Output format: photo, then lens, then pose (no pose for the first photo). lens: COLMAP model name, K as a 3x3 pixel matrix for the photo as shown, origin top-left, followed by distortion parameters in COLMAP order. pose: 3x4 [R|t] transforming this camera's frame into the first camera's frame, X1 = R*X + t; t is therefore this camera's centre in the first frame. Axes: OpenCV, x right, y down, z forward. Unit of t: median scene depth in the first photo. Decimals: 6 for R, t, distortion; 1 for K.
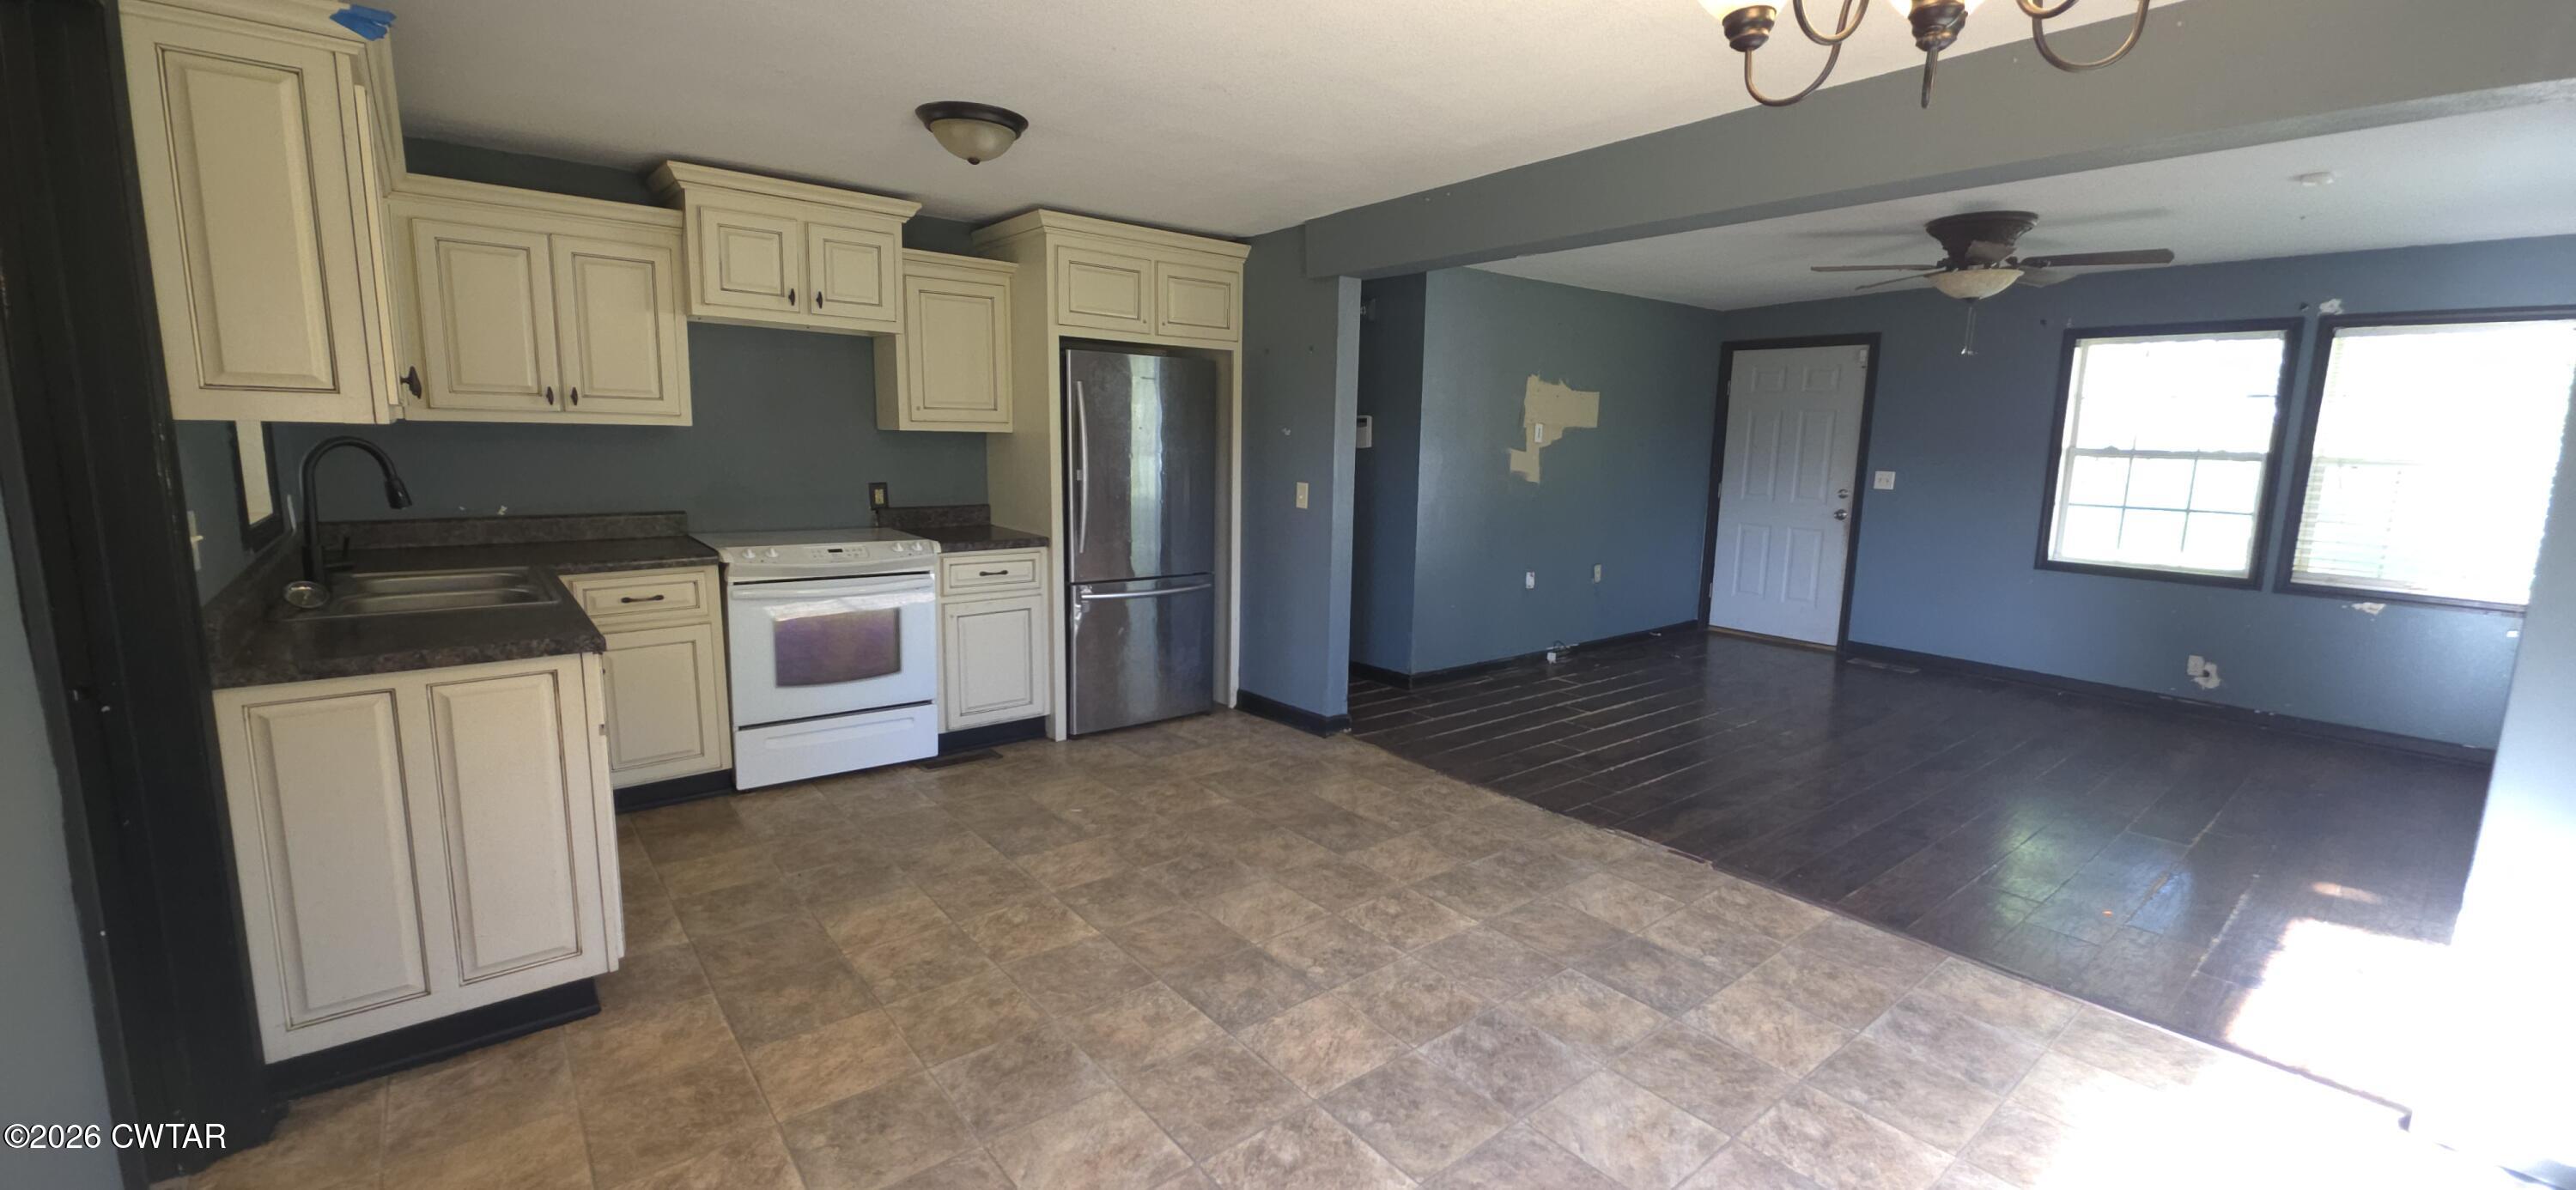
lens RADIAL K [[992.0, 0, 1288.0], [0, 992.0, 595.0], [0, 0, 1]] dist [0.001235, -0.004368]
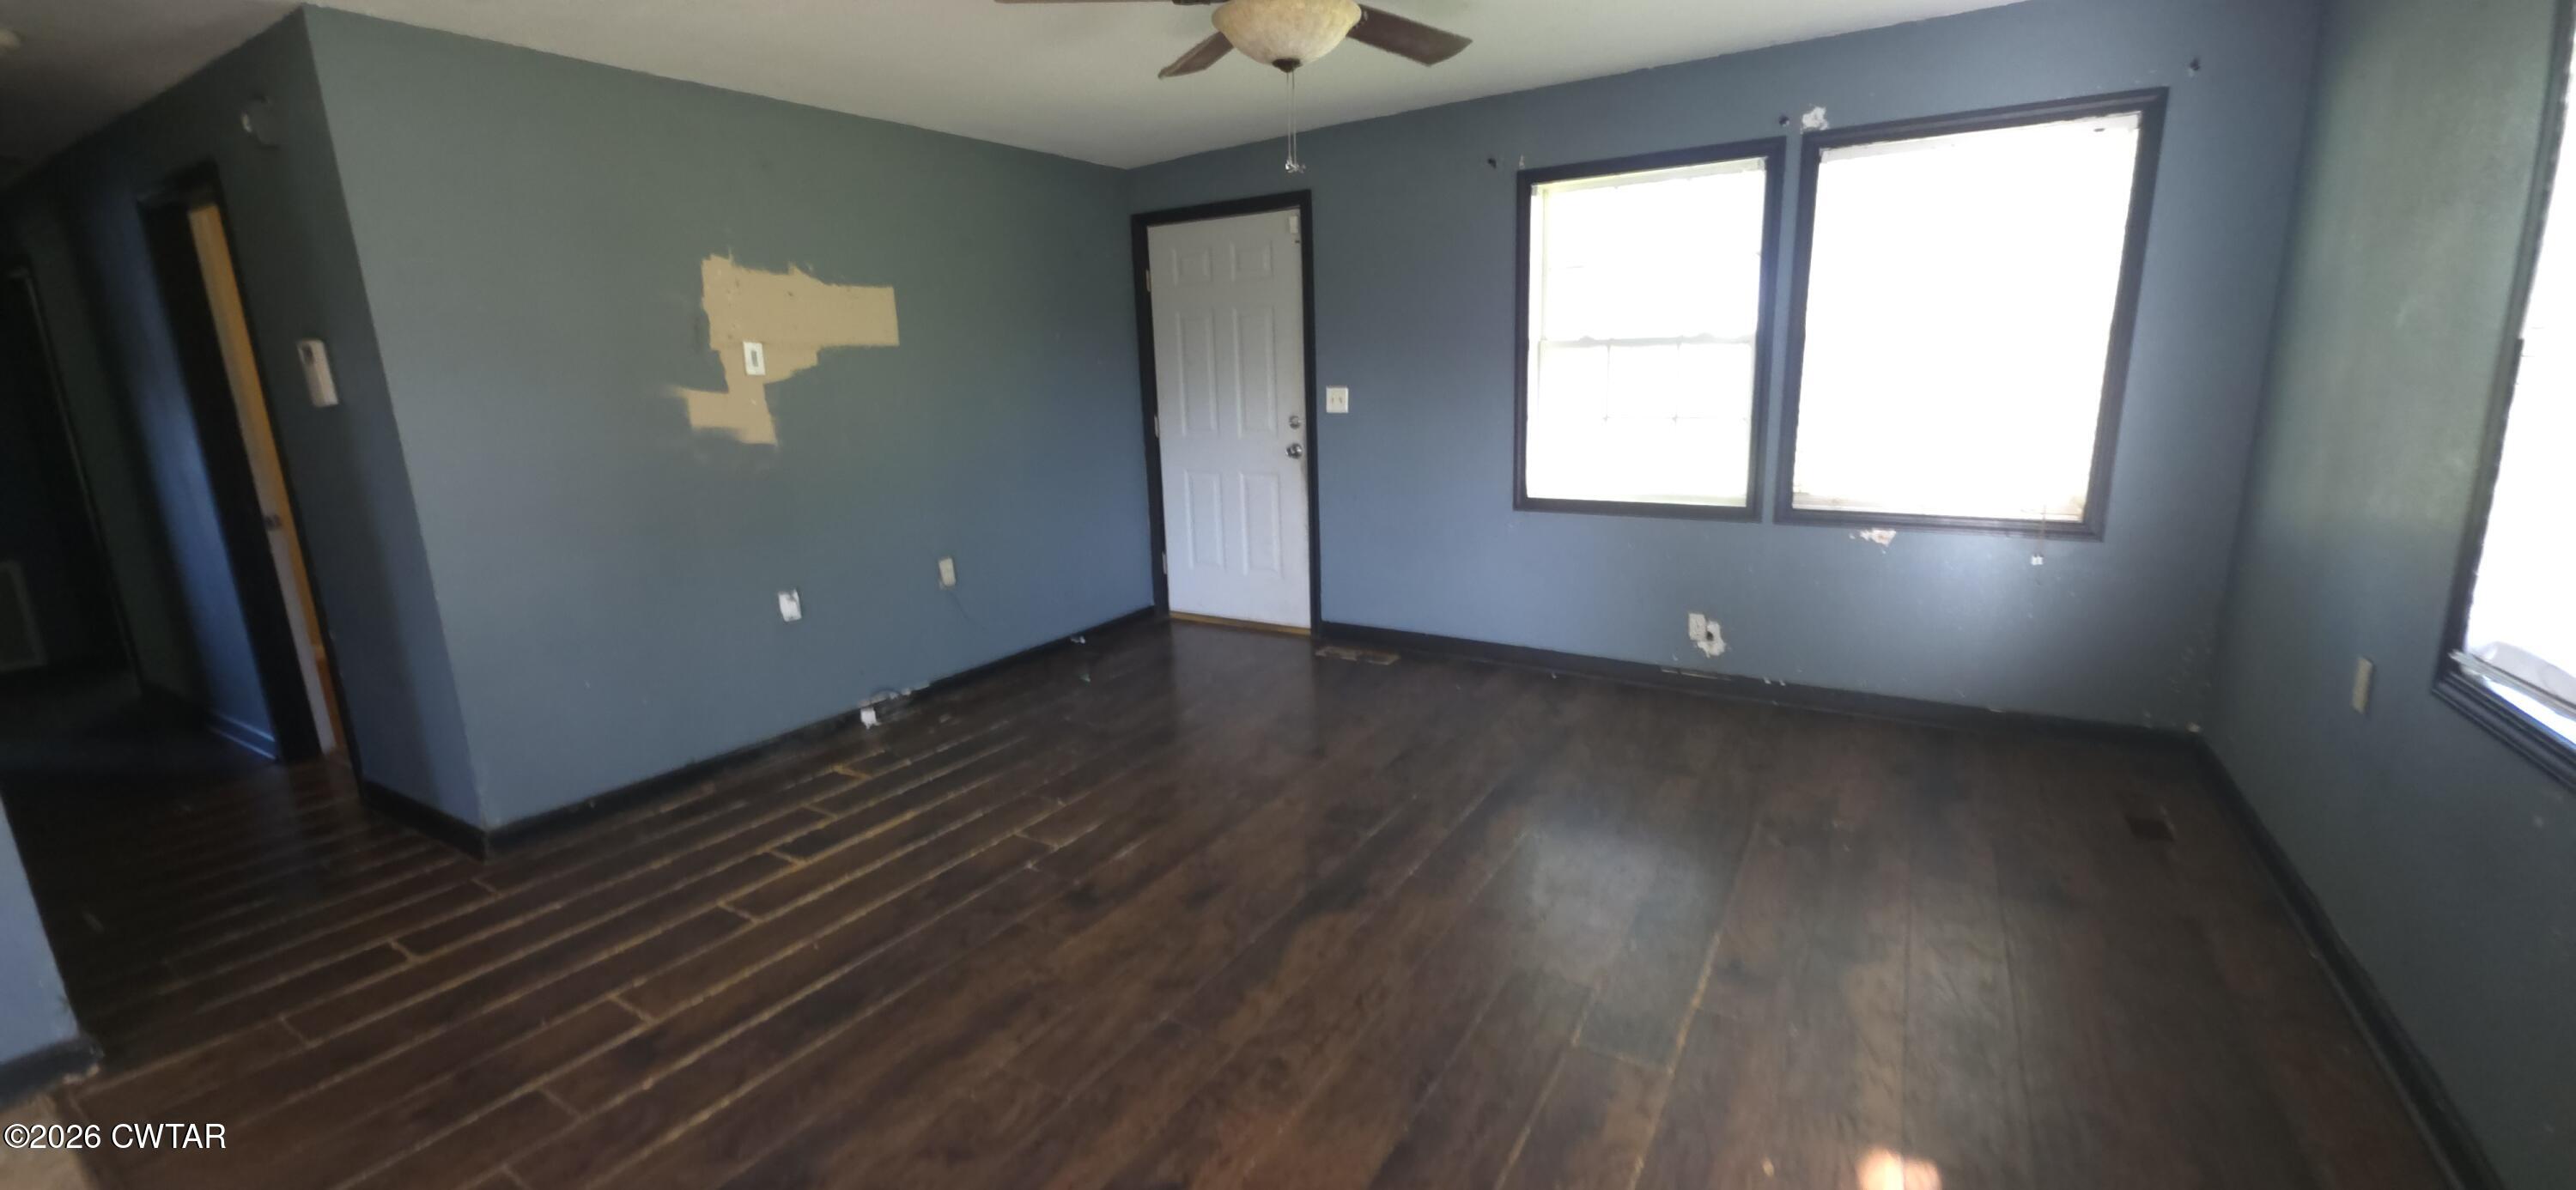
lens RADIAL K [[985.9, 0, 1288.0], [0, 985.9, 595.0], [0, 0, 1]] dist [0.000082, 0.000040]
pose [[0.945003, -0.124465, 0.302453, 0.364127], [0.103614, 0.991056, 0.084100, -0.042497], [-0.310215, -0.048137, 0.949447, 0.352694]]
